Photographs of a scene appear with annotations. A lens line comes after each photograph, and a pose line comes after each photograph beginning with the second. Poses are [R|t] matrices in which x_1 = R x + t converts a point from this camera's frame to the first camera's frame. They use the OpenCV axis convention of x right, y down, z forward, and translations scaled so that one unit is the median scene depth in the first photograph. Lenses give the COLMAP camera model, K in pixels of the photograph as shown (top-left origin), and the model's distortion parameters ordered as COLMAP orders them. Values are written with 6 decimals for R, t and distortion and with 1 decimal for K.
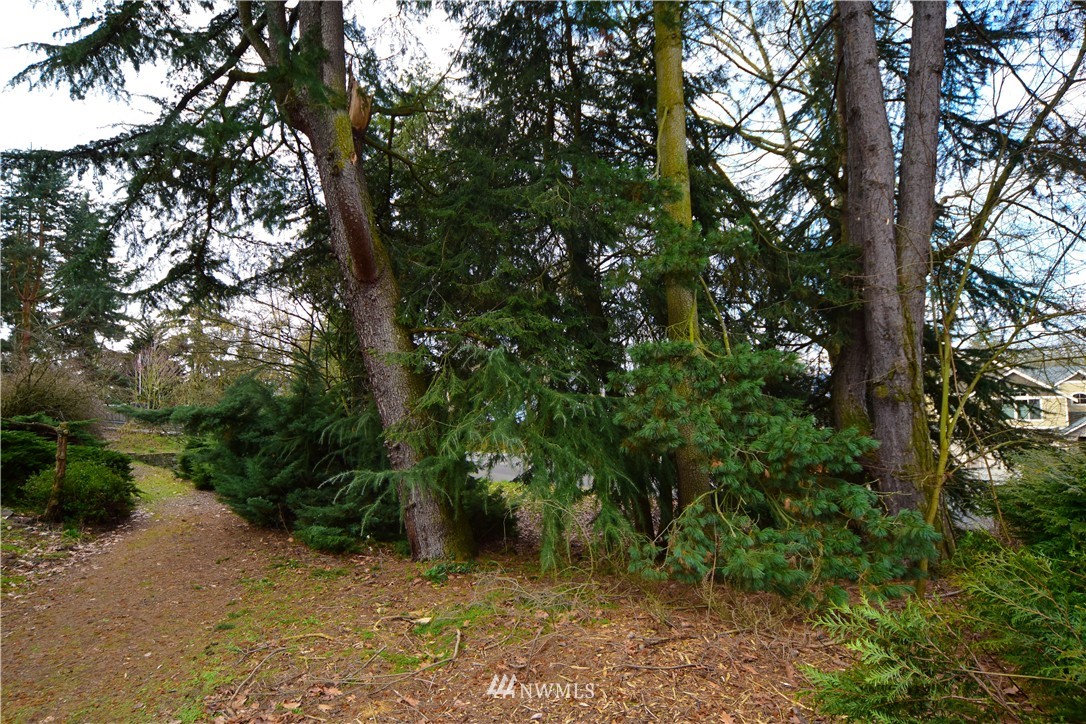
lens RADIAL K [[581.7, 0, 535.1], [0, 581.7, 363.2], [0, 0, 1]] dist [-0.018010, 0.002398]
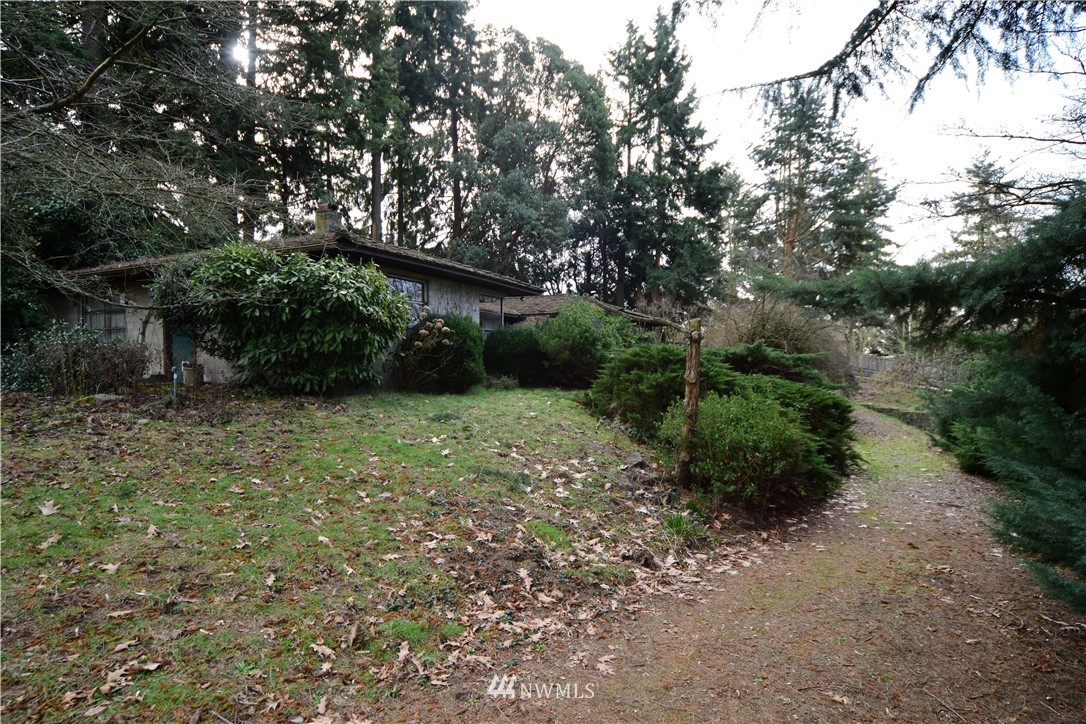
lens RADIAL K [[587.1, 0, 543.0], [0, 587.1, 362.0], [0, 0, 1]] dist [0.000196, 0.000472]
pose [[0.386786, 0.027331, -0.921764, -0.217039], [0.030566, 0.998632, 0.042436, 0.073865], [0.921663, -0.044588, 0.385422, 0.407224]]
